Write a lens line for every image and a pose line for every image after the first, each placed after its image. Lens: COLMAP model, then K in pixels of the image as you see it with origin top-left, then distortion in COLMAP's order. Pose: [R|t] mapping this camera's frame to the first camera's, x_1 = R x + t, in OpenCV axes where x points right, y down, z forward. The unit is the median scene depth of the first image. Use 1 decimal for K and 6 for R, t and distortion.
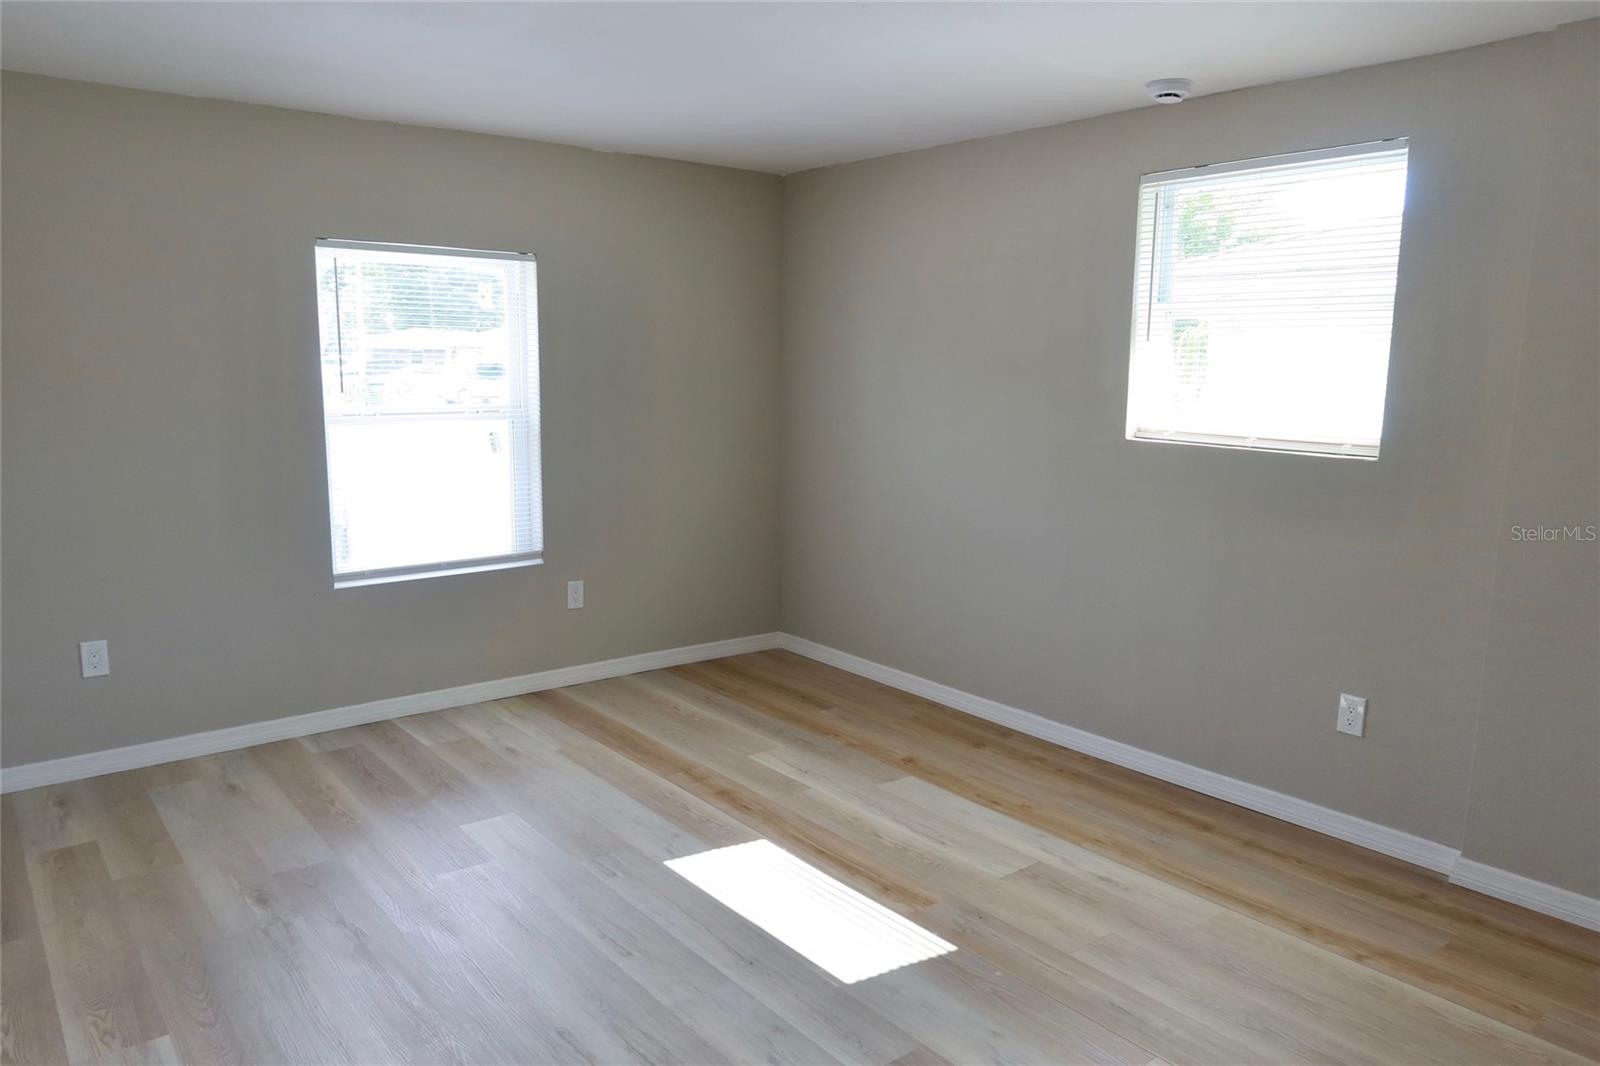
lens RADIAL K [[1094.0, 0, 800.0], [0, 1094.0, 533.0], [0, 0, 1]] dist [-0.037167, 0.013087]
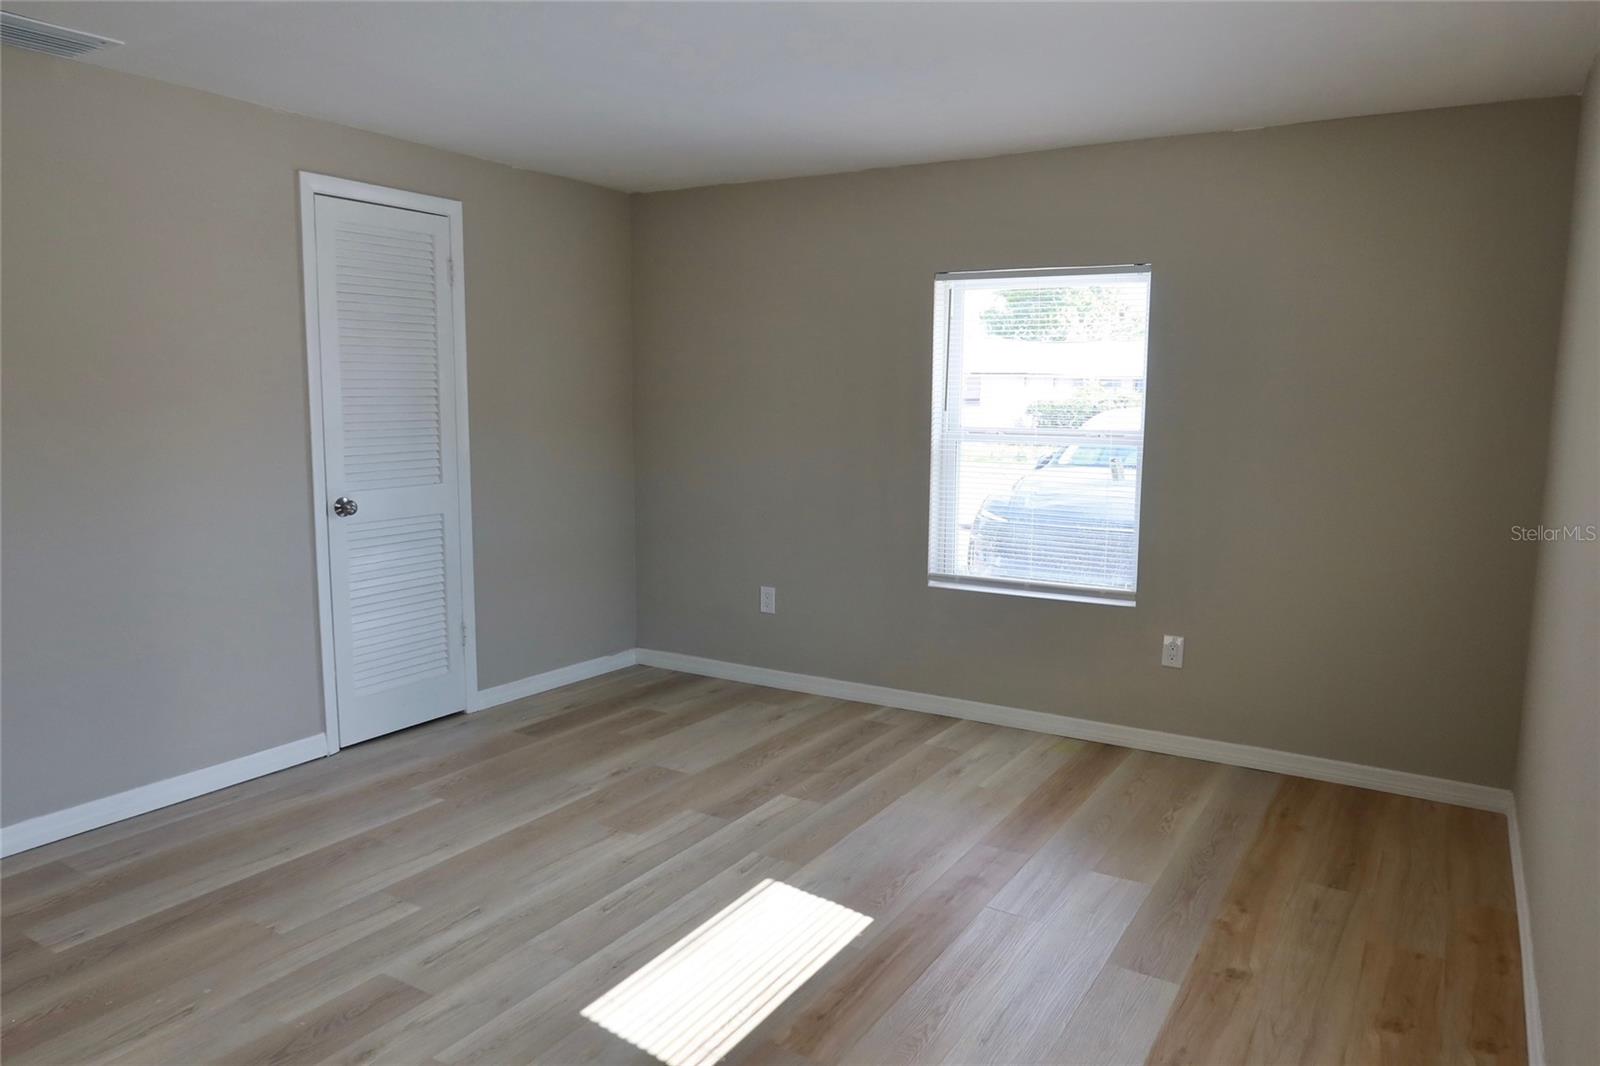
lens RADIAL K [[1094.0, 0, 800.0], [0, 1094.0, 533.0], [0, 0, 1]] dist [-0.037167, 0.013087]
pose [[0.344281, 0.114436, -0.931866, 0.577287], [-0.149296, 0.986588, 0.065998, -0.058007], [0.926920, 0.116402, 0.356748, 0.483201]]
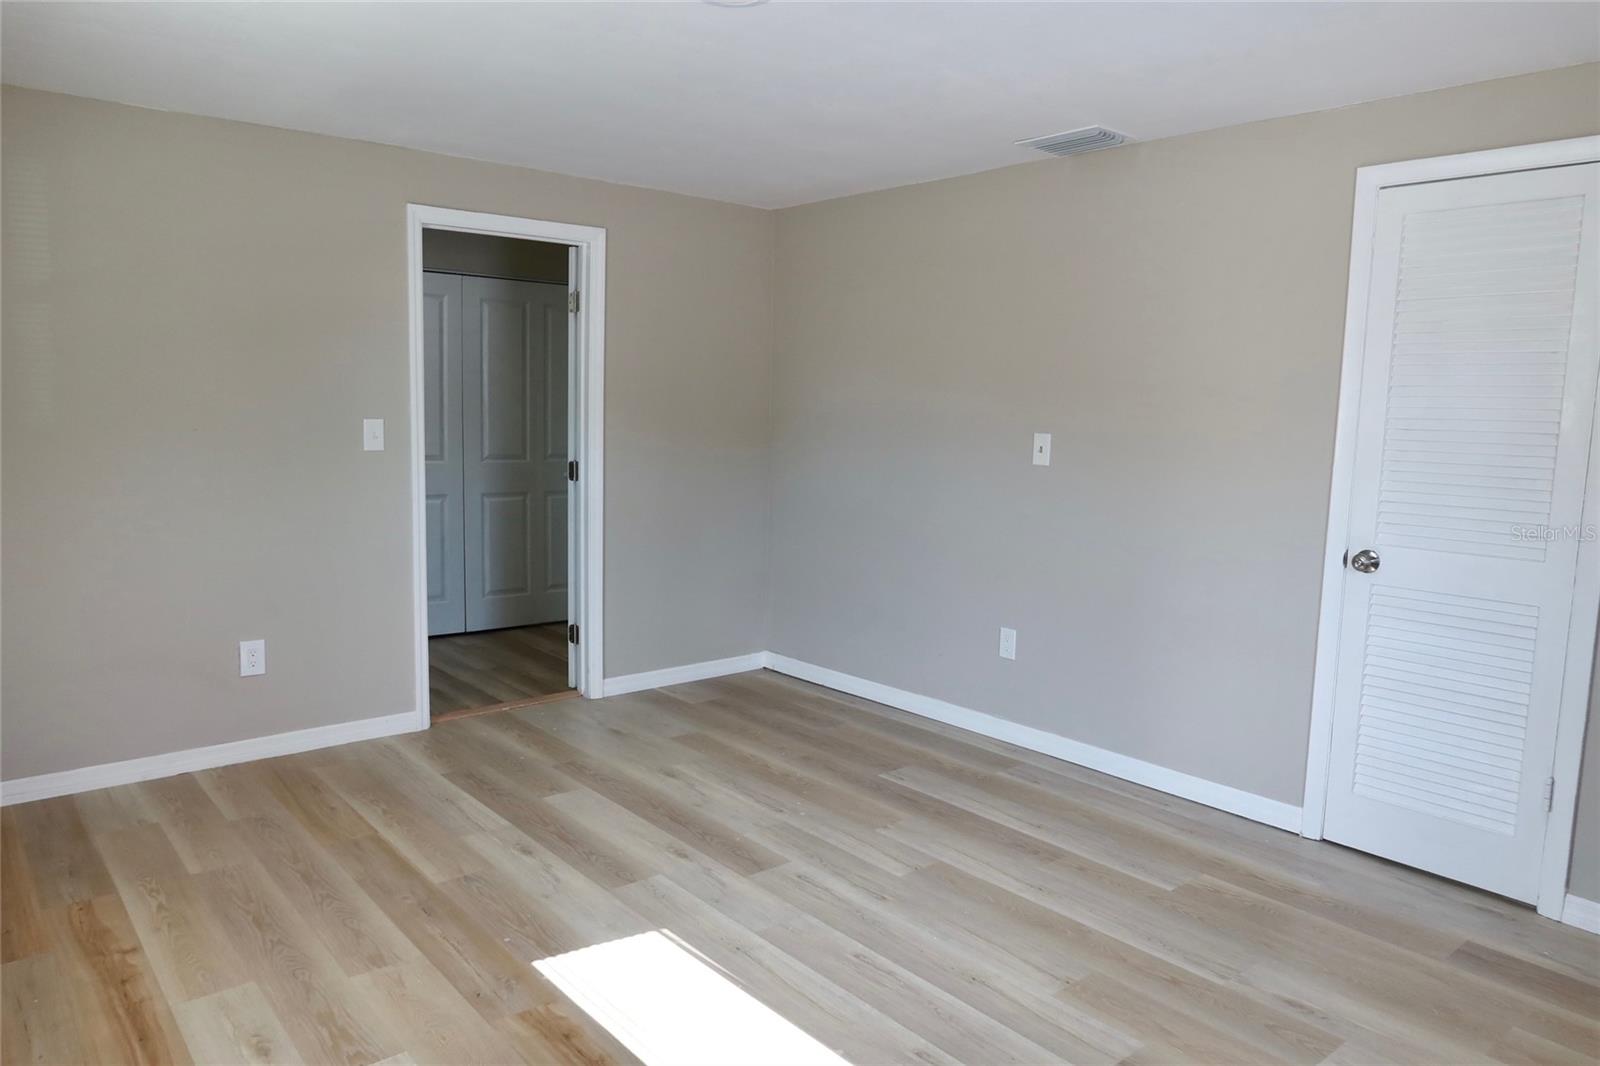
lens RADIAL K [[1094.0, 0, 800.0], [0, 1094.0, 533.0], [0, 0, 1]] dist [-0.037167, 0.013087]
pose [[-0.999206, -0.032999, -0.022324, -0.043654], [-0.037816, 0.961909, 0.270741, -0.178387], [0.012539, 0.271370, -0.962393, 1.219962]]
